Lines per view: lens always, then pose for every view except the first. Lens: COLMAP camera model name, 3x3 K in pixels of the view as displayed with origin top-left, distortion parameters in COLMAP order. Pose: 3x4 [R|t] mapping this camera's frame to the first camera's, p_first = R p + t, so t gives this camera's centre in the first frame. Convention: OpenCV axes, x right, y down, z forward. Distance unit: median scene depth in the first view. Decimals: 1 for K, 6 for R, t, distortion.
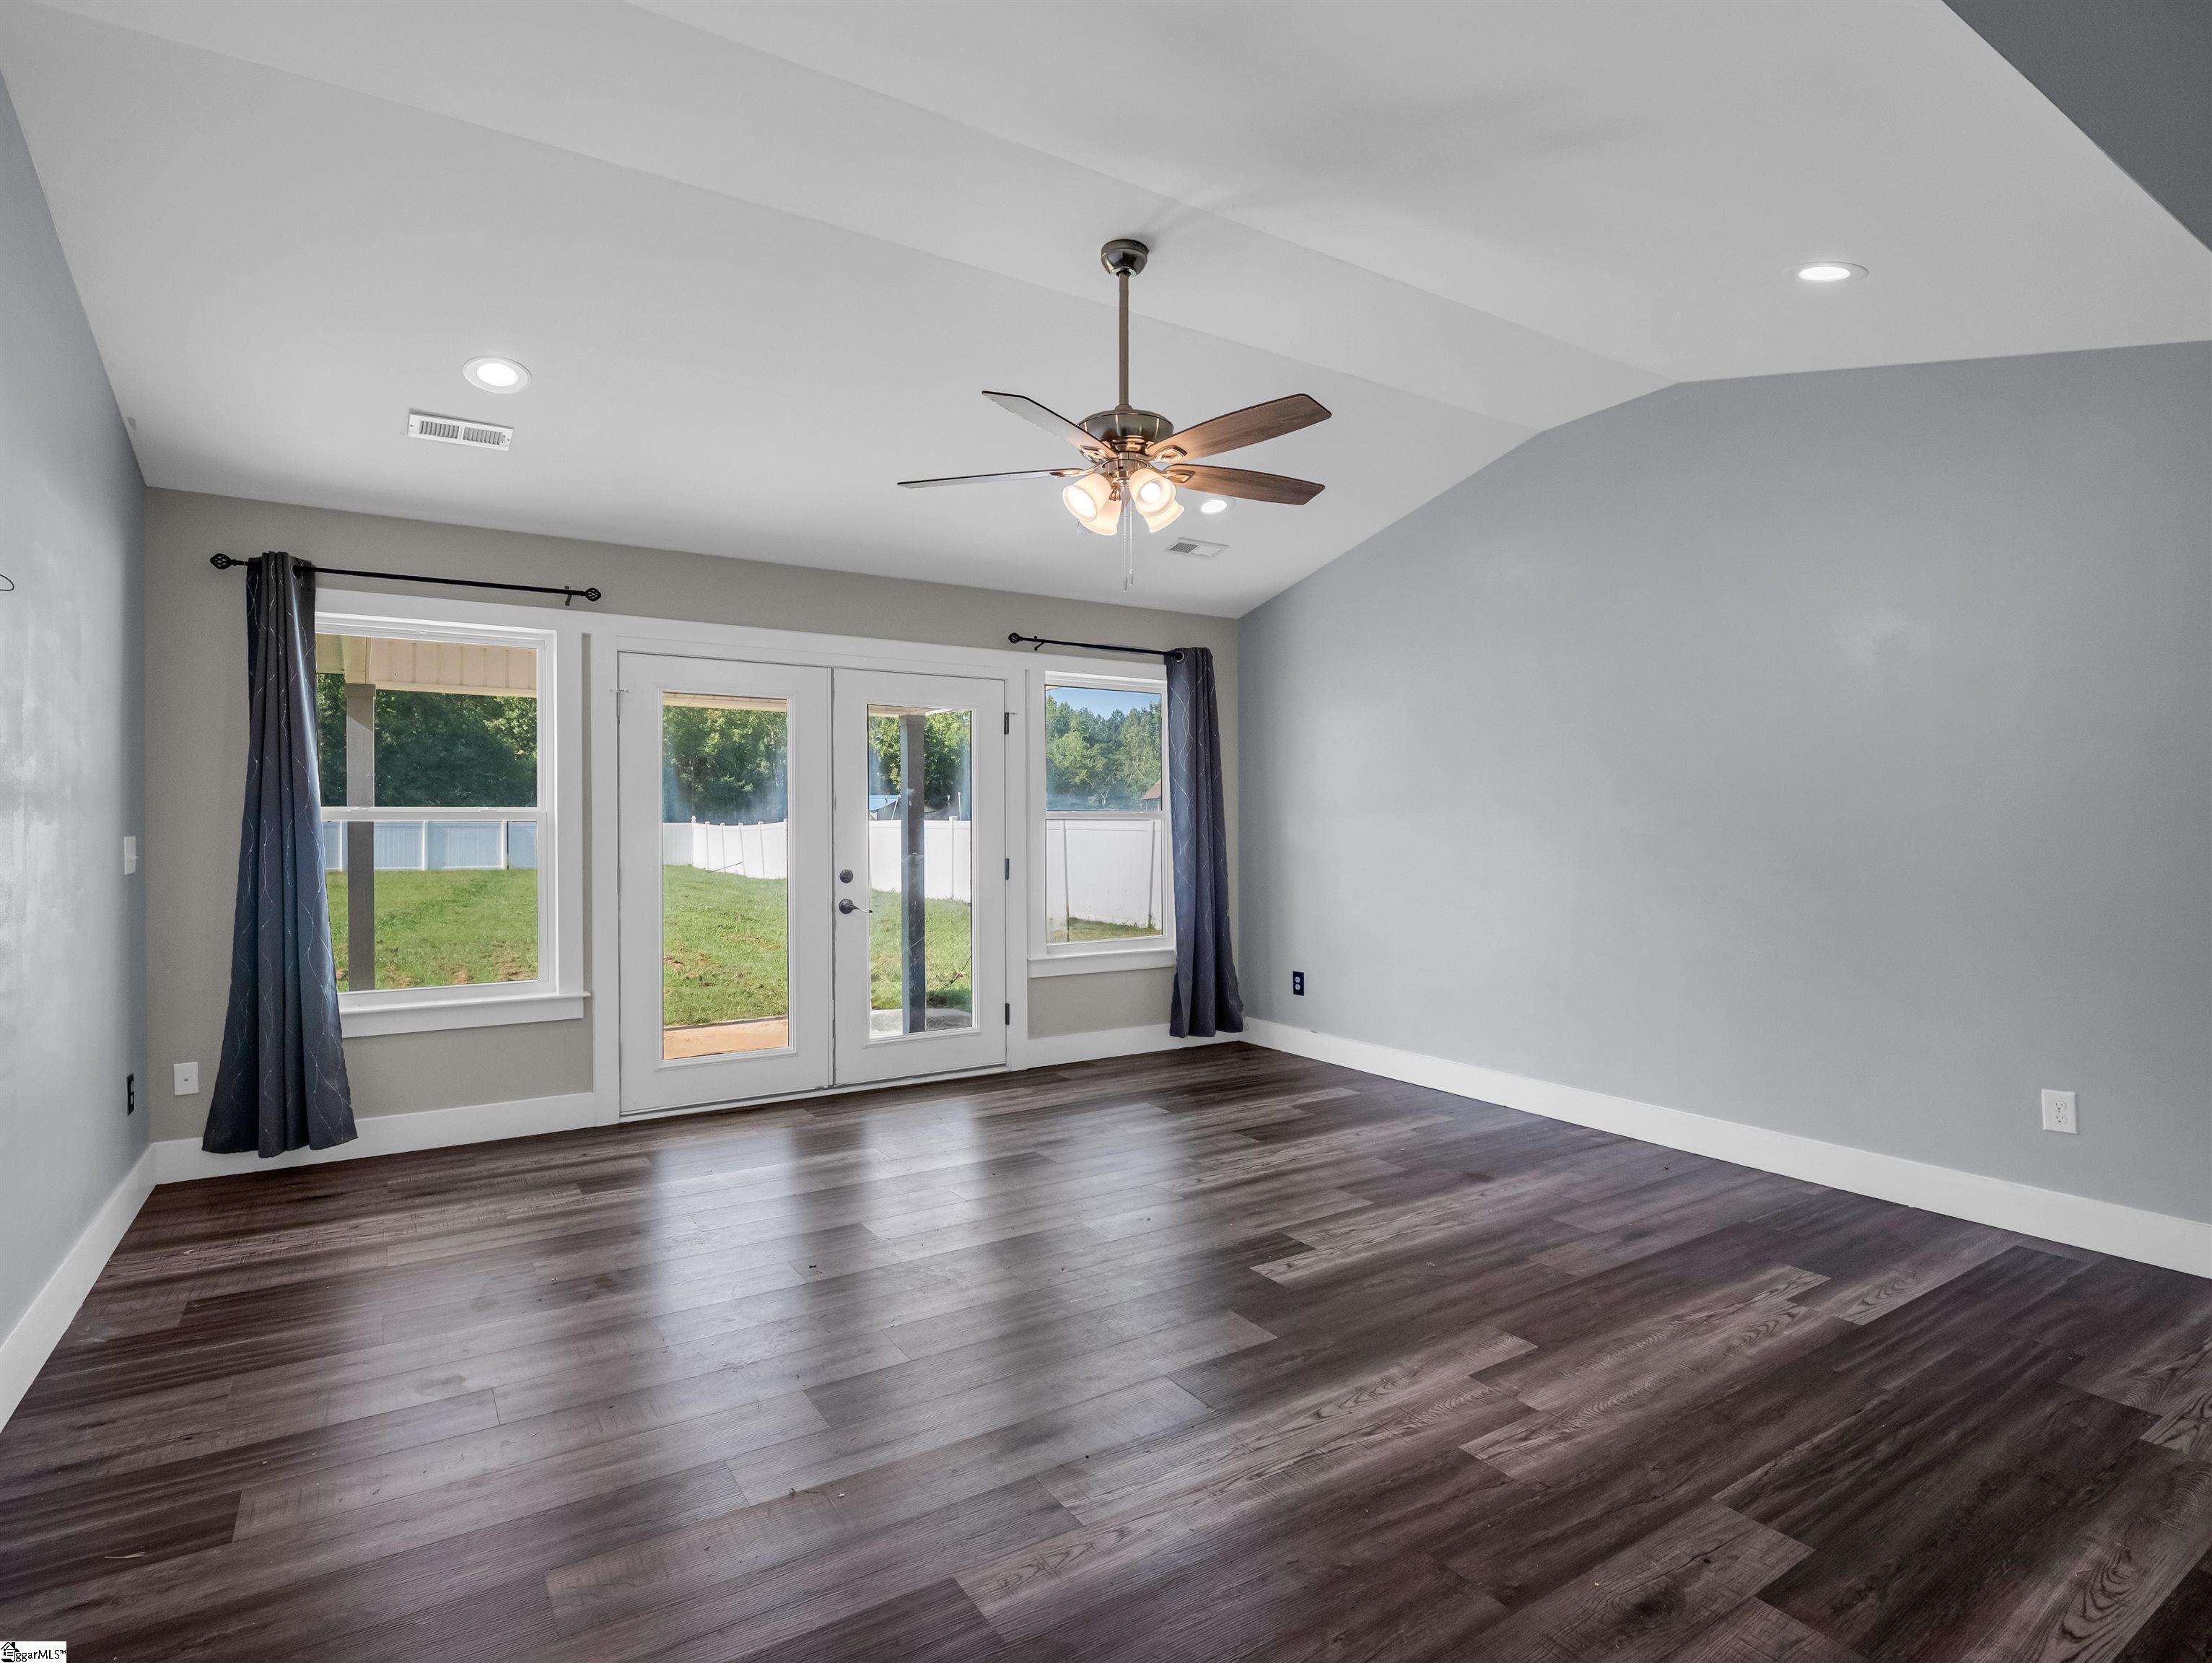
lens RADIAL K [[1101.0, 0, 1088.0], [0, 1101.0, 828.7], [0, 0, 1]] dist [-0.000504, -0.013006]
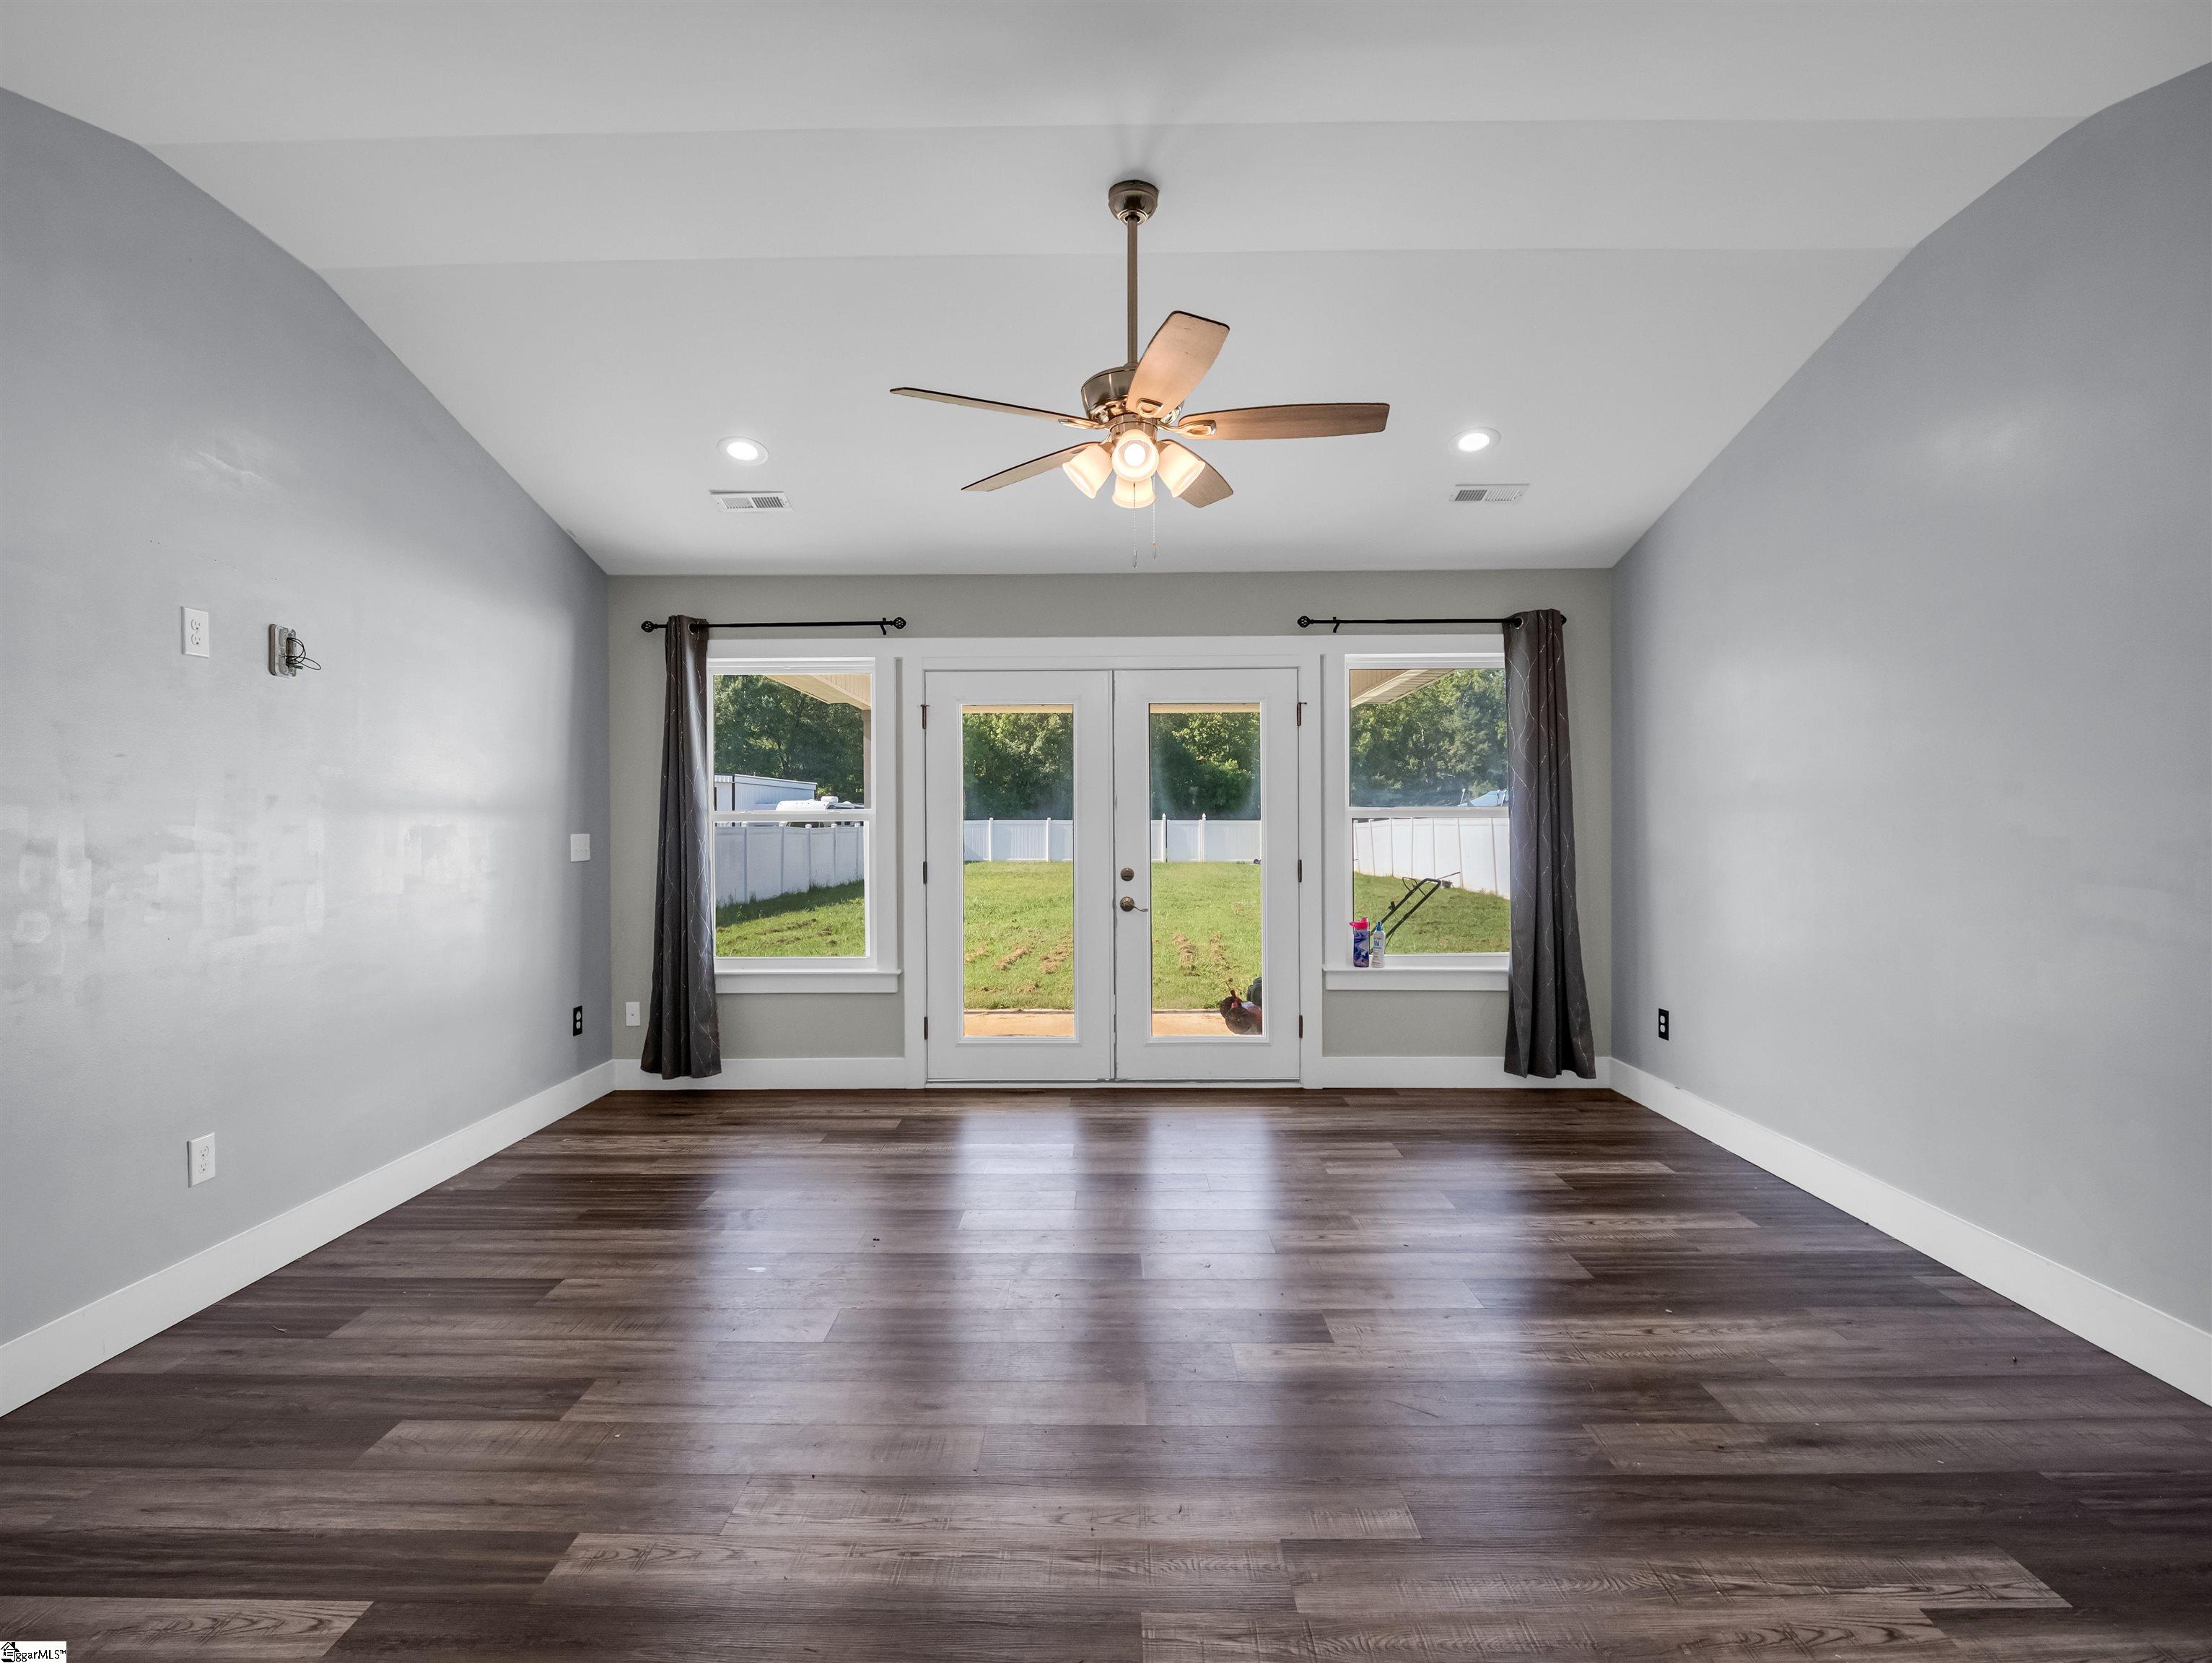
lens RADIAL K [[1101.0, 0, 1088.0], [0, 1101.0, 828.7], [0, 0, 1]] dist [-0.000504, -0.013006]
pose [[0.841382, 0.000176, -0.540441, 0.329960], [0.001147, 0.999997, 0.002113, -0.001217], [0.540440, -0.002398, 0.841379, 0.142717]]
